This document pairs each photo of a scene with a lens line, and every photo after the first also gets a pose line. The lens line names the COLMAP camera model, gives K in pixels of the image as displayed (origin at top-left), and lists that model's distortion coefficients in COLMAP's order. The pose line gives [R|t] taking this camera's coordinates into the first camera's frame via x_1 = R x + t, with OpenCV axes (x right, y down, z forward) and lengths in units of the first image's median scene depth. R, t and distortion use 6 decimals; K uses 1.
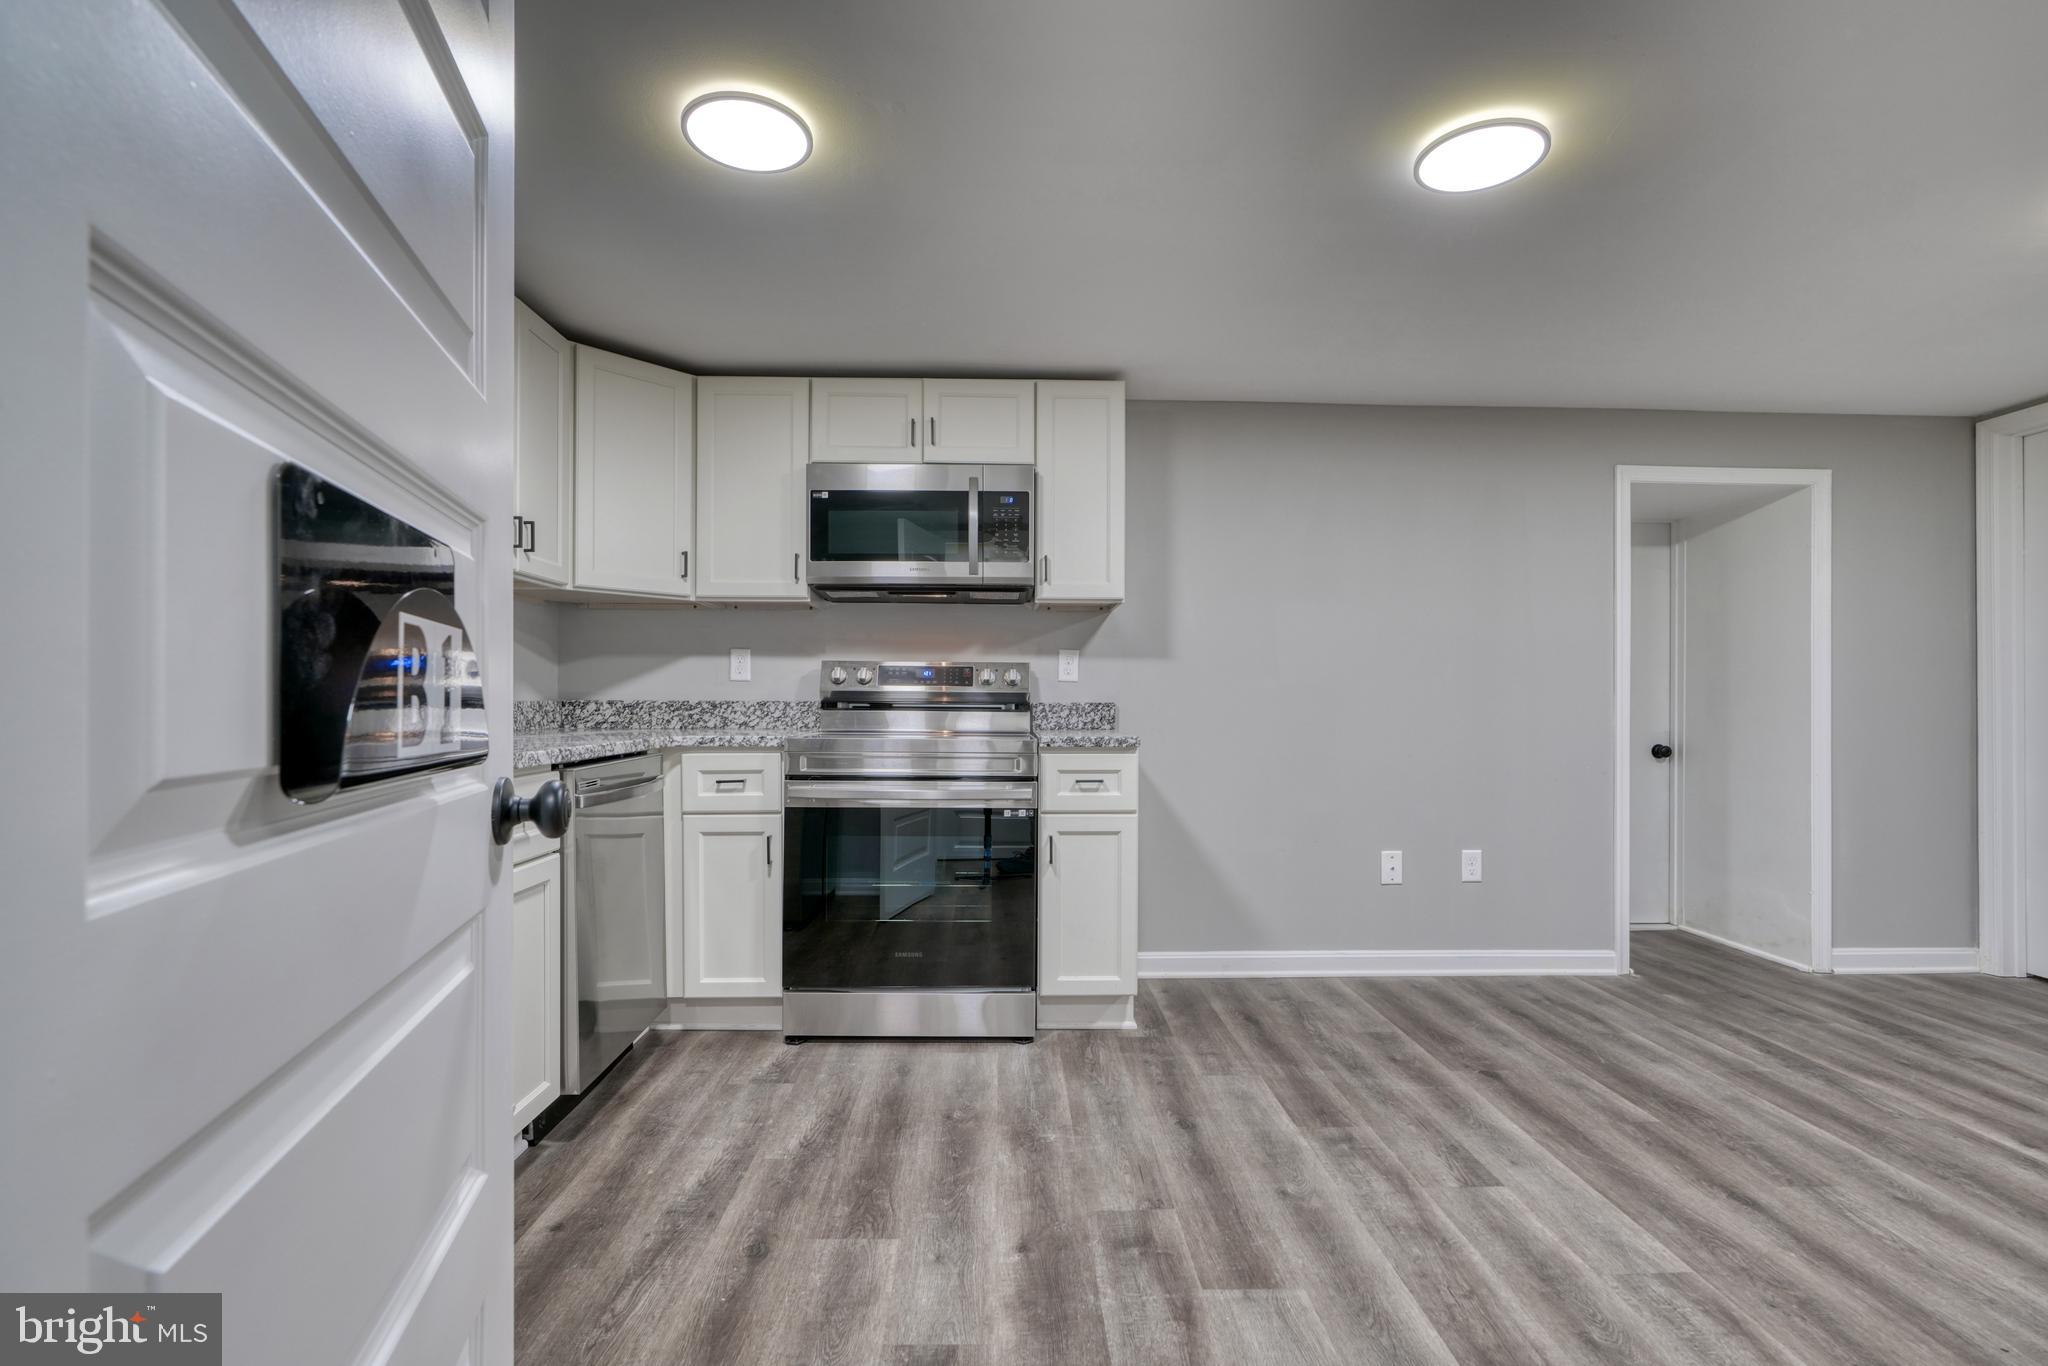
lens RADIAL K [[931.9, 0, 1024.0], [0, 931.9, 683.0], [0, 0, 1]] dist [-0.008782, 0.006162]
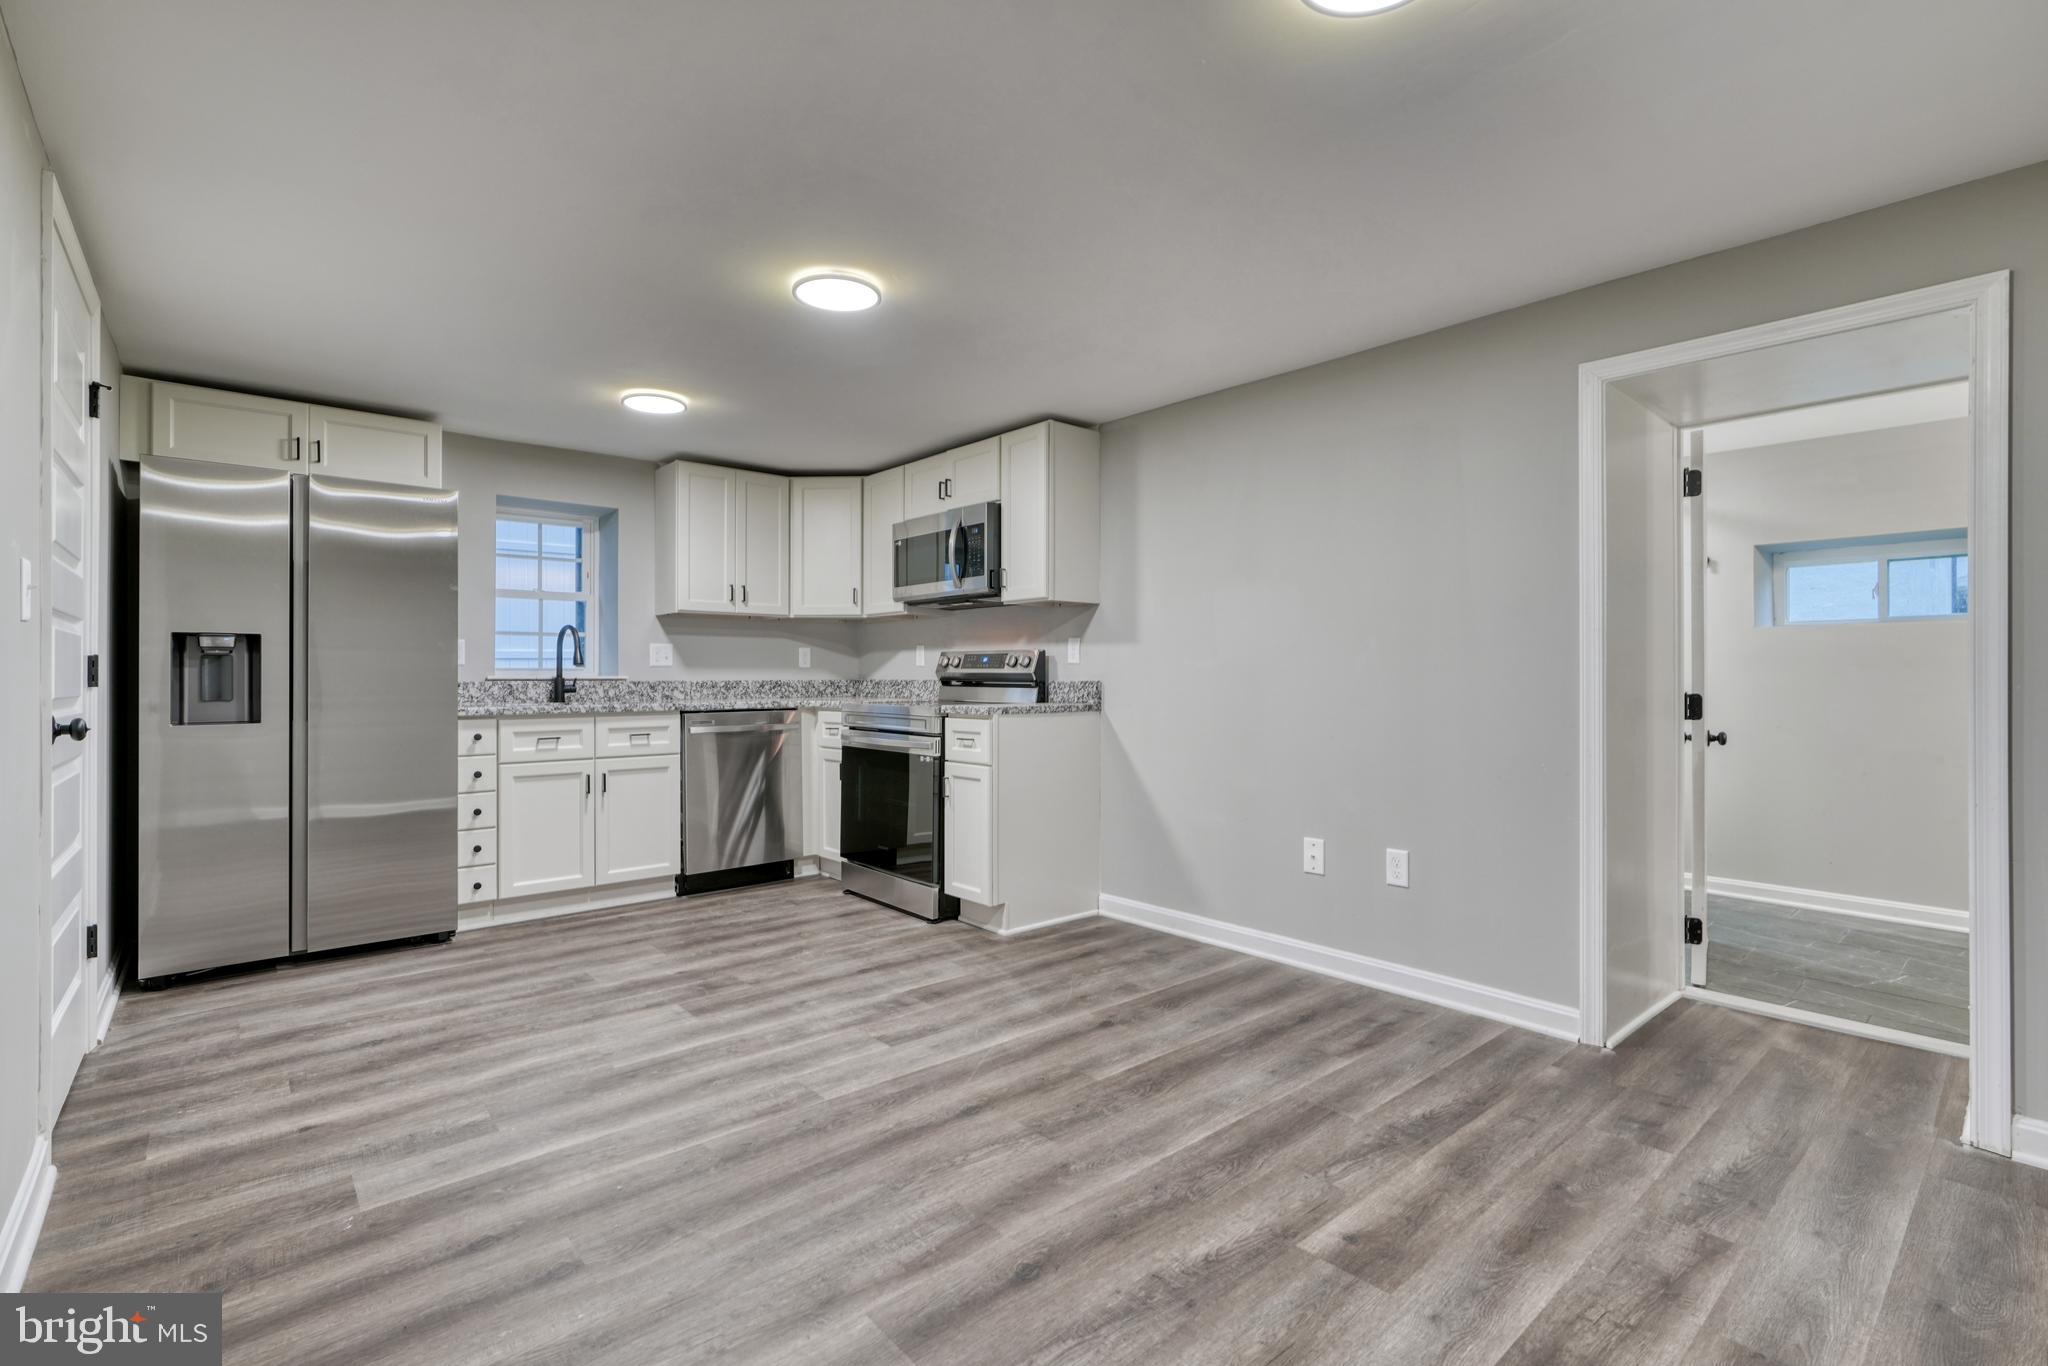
lens RADIAL K [[931.9, 0, 1024.0], [0, 931.9, 683.0], [0, 0, 1]] dist [-0.008782, 0.006162]
pose [[0.626879, -0.001297, -0.779116, 1.165118], [0.016396, 0.999799, 0.011528, 0.009896], [0.778944, -0.020001, 0.626774, 0.231456]]
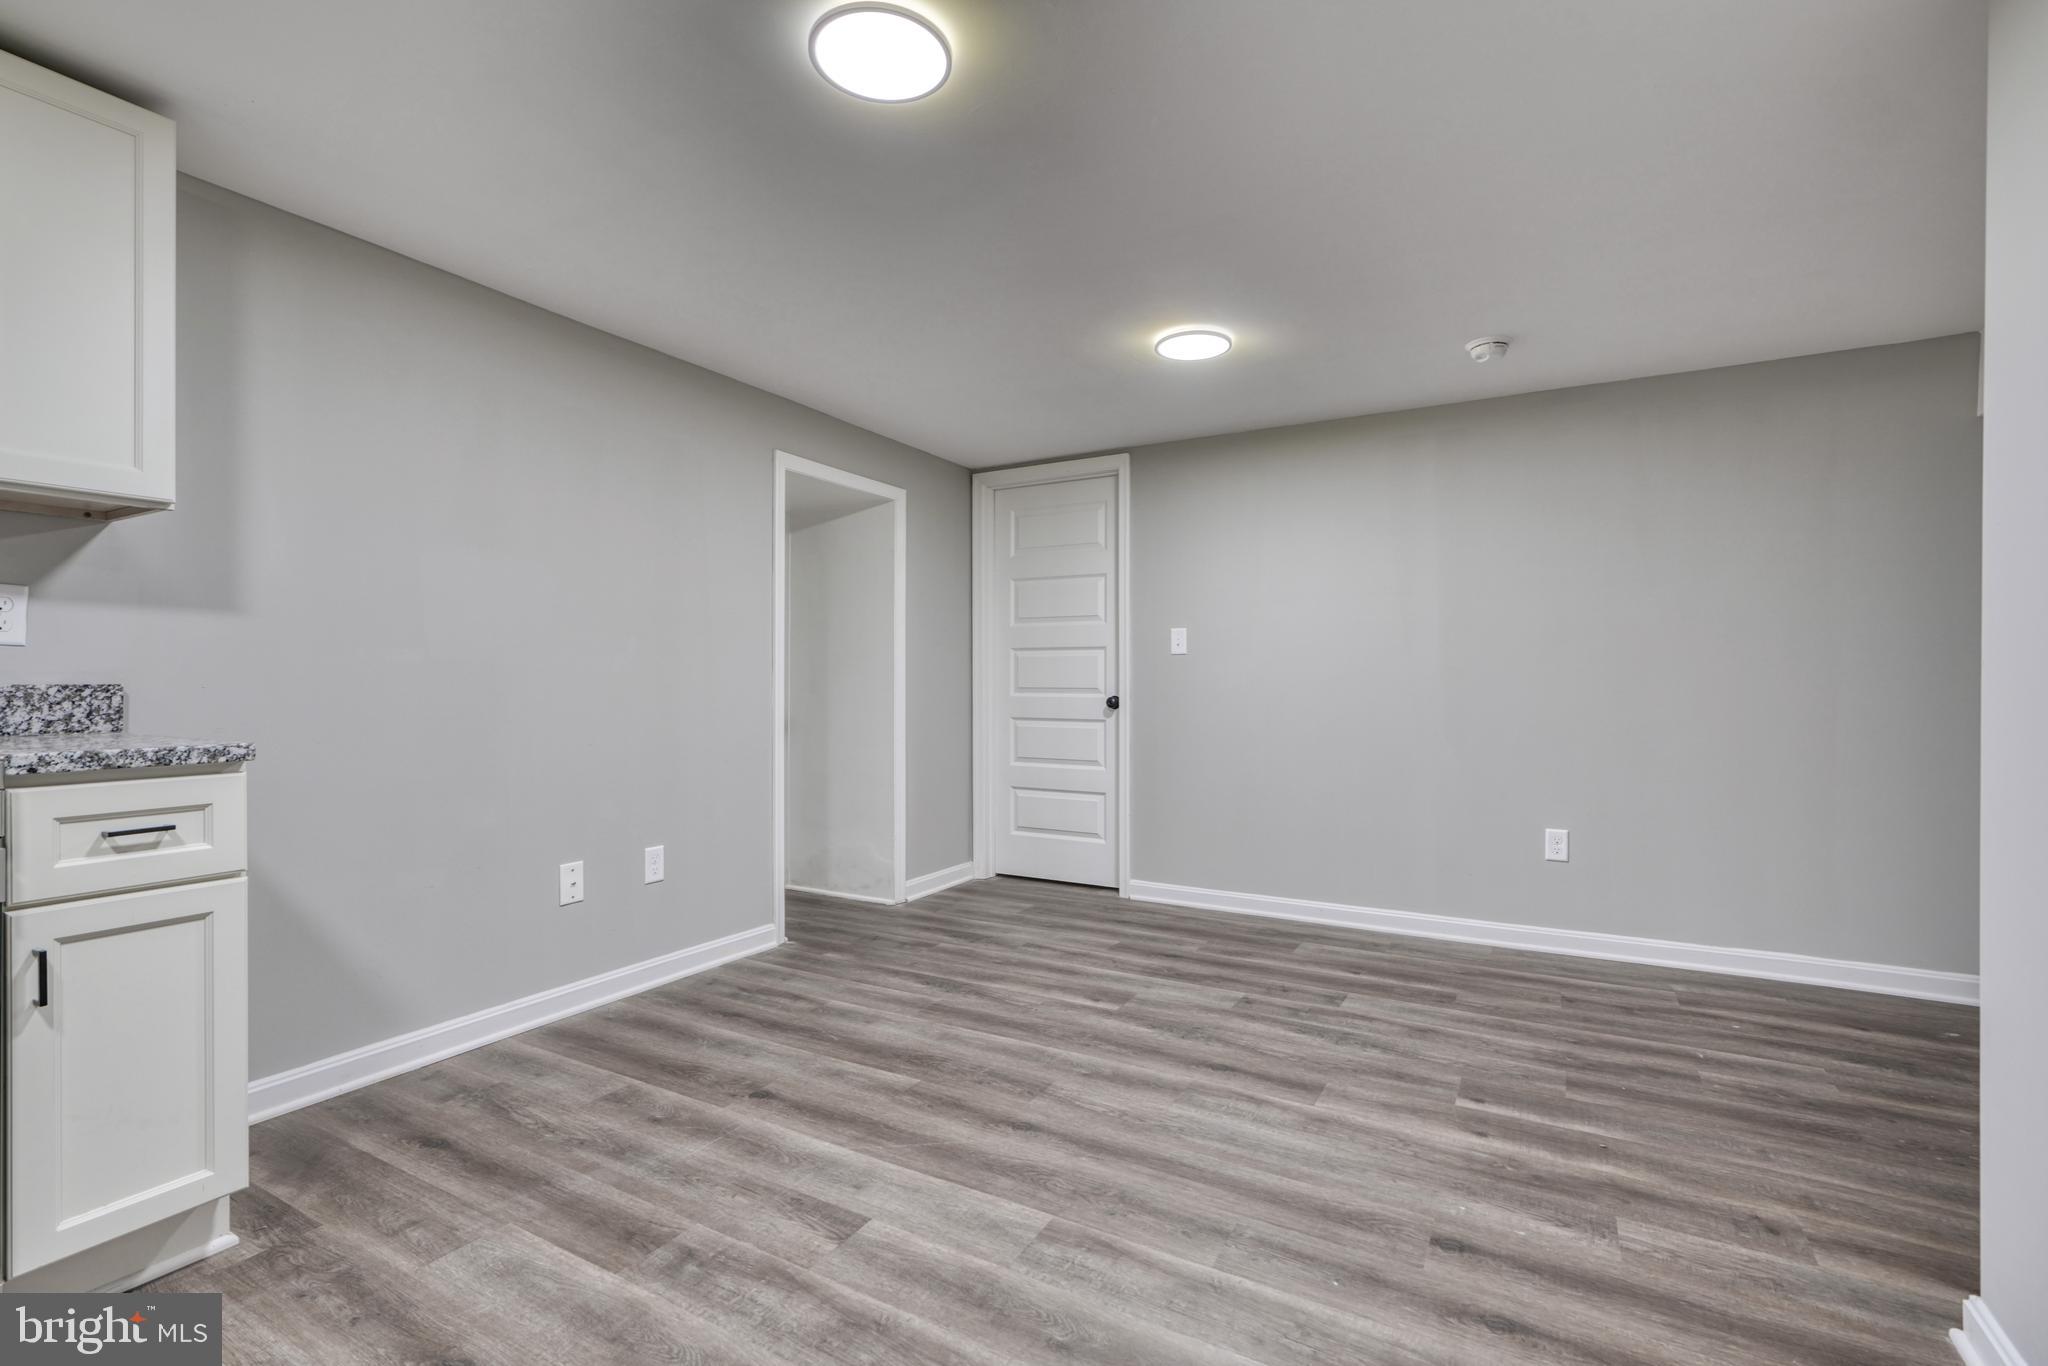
lens RADIAL K [[931.9, 0, 1024.0], [0, 931.9, 683.0], [0, 0, 1]] dist [-0.008782, 0.006162]
pose [[0.520384, -0.004005, 0.853923, -0.121678], [-0.015270, 0.999785, 0.013995, 0.004873], [-0.853796, -0.020322, 0.520212, 0.291079]]
